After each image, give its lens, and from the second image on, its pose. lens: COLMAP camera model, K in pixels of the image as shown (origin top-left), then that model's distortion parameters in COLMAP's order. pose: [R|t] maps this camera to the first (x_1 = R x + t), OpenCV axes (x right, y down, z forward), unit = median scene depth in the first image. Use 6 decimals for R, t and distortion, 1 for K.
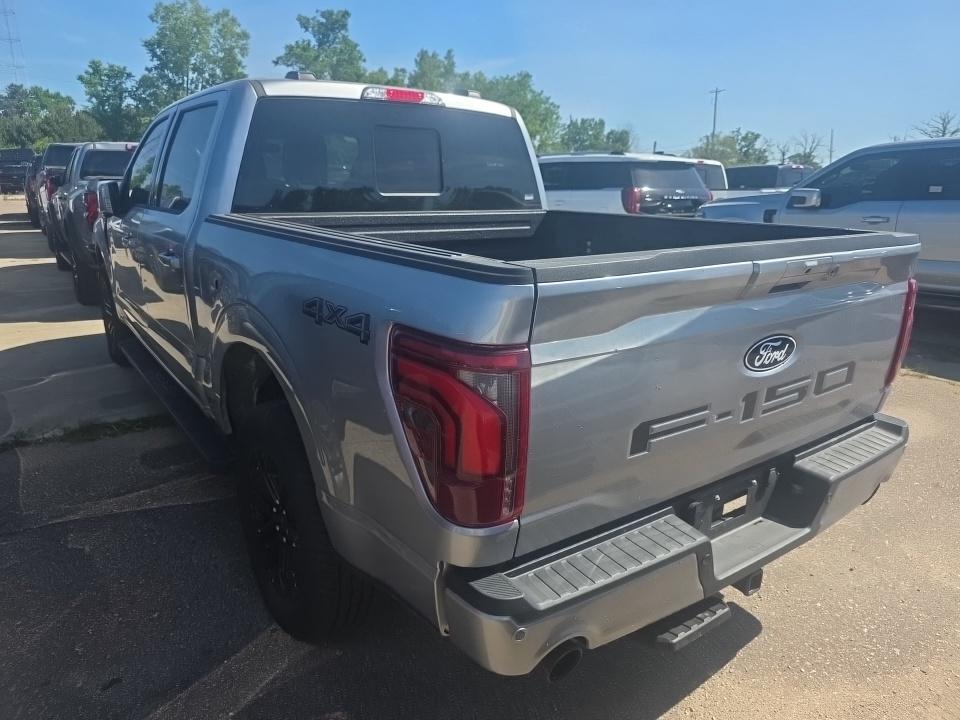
lens RADIAL K [[656.4, 0, 481.9], [0, 656.4, 350.6], [0, 0, 1]] dist [0.031975, -0.030177]
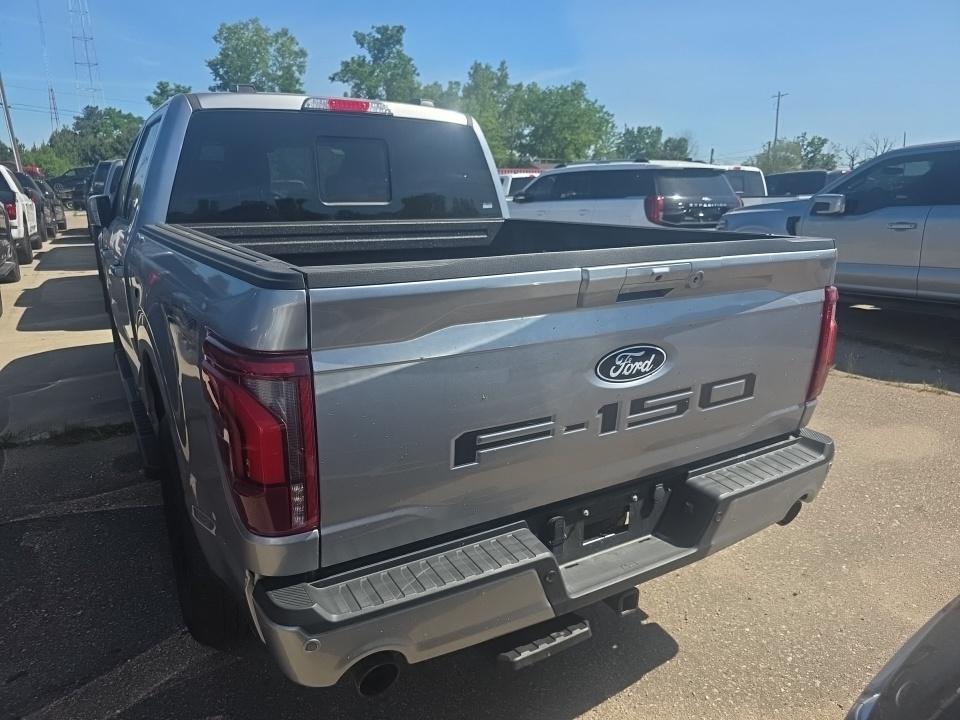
lens RADIAL K [[656.2, 0, 480.0], [0, 656.2, 360.0], [0, 0, 1]] dist [0.039671, -0.040127]
pose [[0.996420, 0.008022, -0.084157, 0.167846], [-0.008259, 0.999963, -0.002466, 0.001490], [0.084134, 0.003152, 0.996449, 0.015206]]
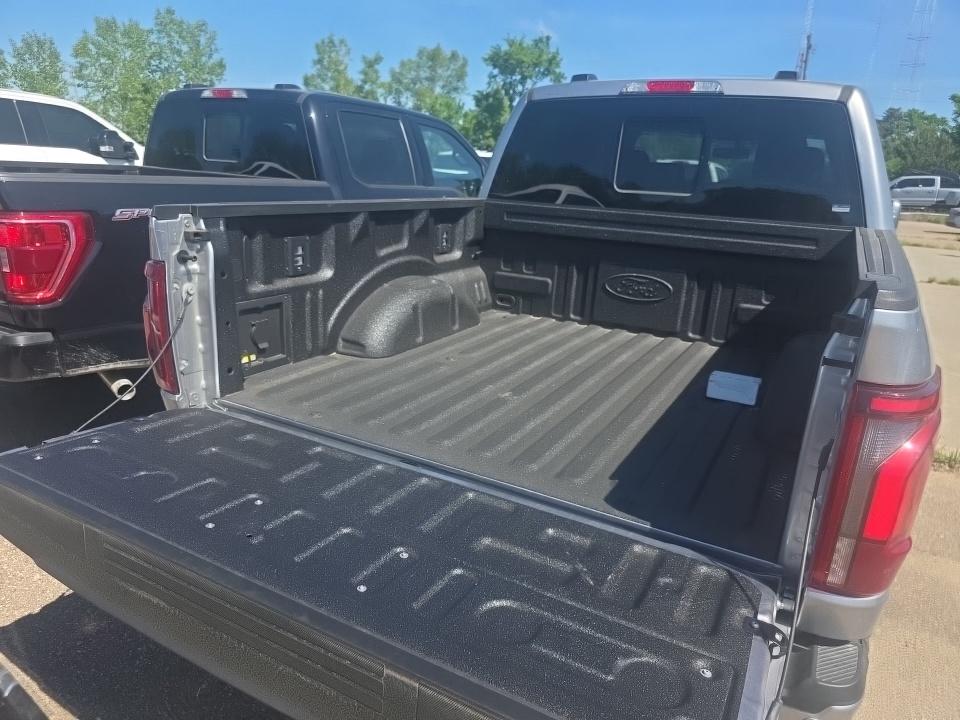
lens RADIAL K [[656.2, 0, 482.0], [0, 656.2, 370.9], [0, 0, 1]] dist [0.039259, -0.041950]
pose [[0.430749, 0.270923, -0.860846, 0.664357], [-0.273530, 0.948201, 0.161546, -0.083903], [0.860021, 0.165881, 0.482542, 0.385168]]
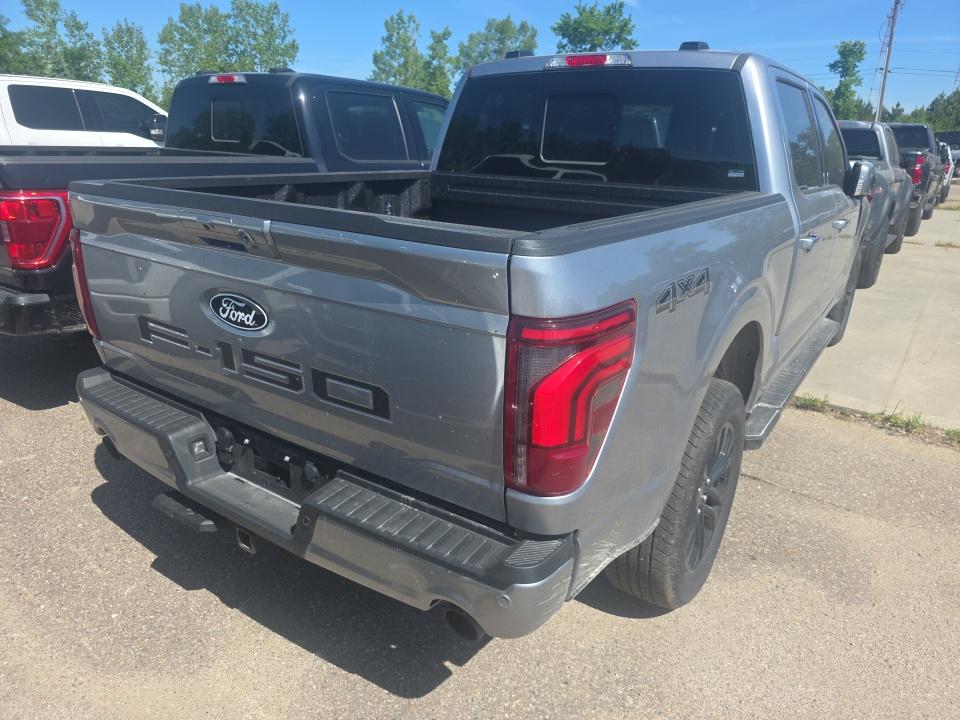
lens RADIAL K [[656.2, 0, 480.0], [0, 656.2, 360.0], [0, 0, 1]] dist [0.039671, -0.040127]
pose [[0.335087, 0.293102, -0.895437, 0.824893], [-0.261977, 0.941889, 0.210272, -0.130102], [0.905033, 0.164124, 0.392400, 0.536329]]
